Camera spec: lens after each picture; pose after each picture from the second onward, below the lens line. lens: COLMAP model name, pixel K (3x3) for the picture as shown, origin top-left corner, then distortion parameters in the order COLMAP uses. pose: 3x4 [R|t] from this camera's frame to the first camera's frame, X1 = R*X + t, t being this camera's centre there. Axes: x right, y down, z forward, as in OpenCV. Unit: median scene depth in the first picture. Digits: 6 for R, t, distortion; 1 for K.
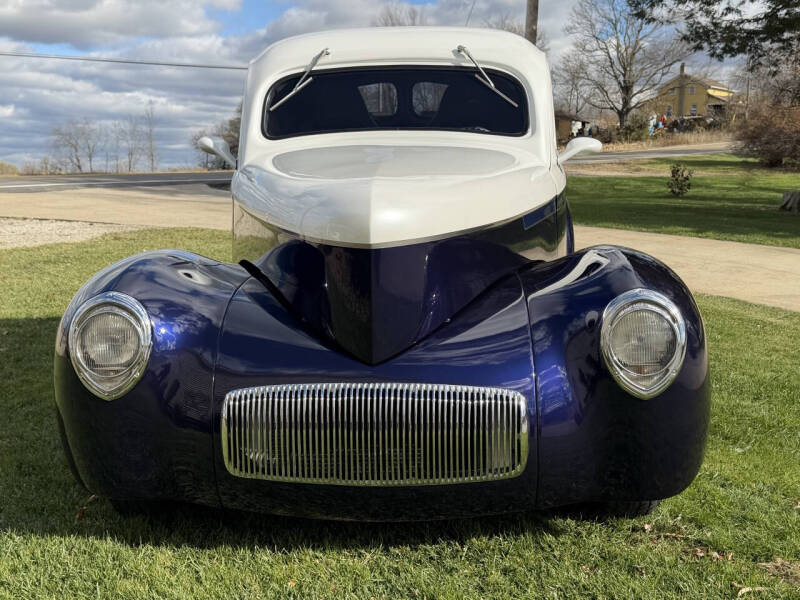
lens RADIAL K [[945.5, 0, 416.4], [0, 945.5, 302.3], [0, 0, 1]] dist [0.211170, -0.567454]
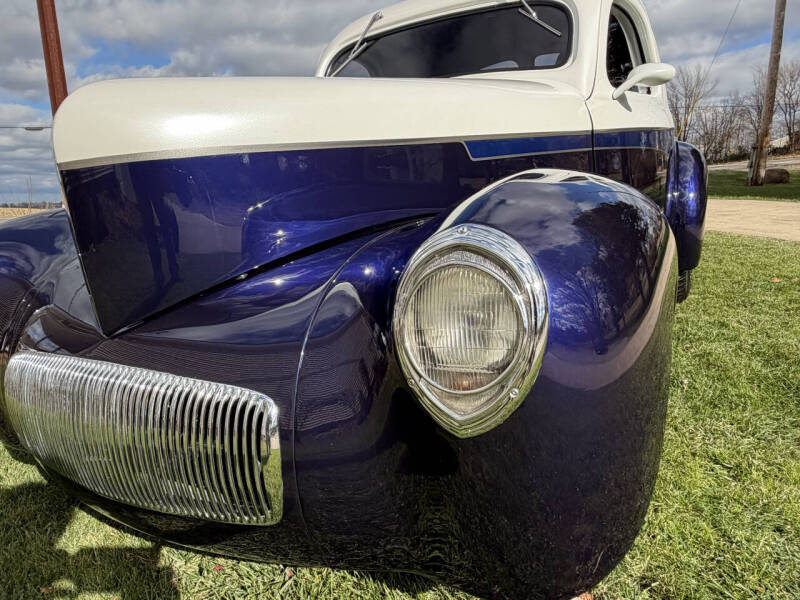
lens RADIAL K [[565.2, 0, 392.1], [0, 565.2, 301.9], [0, 0, 1]] dist [-0.000567, -0.001423]
pose [[0.883714, 0.041460, -0.466188, 0.223509], [-0.009943, 0.997507, 0.069863, 0.003814], [0.467922, -0.057104, 0.881923, 0.462876]]
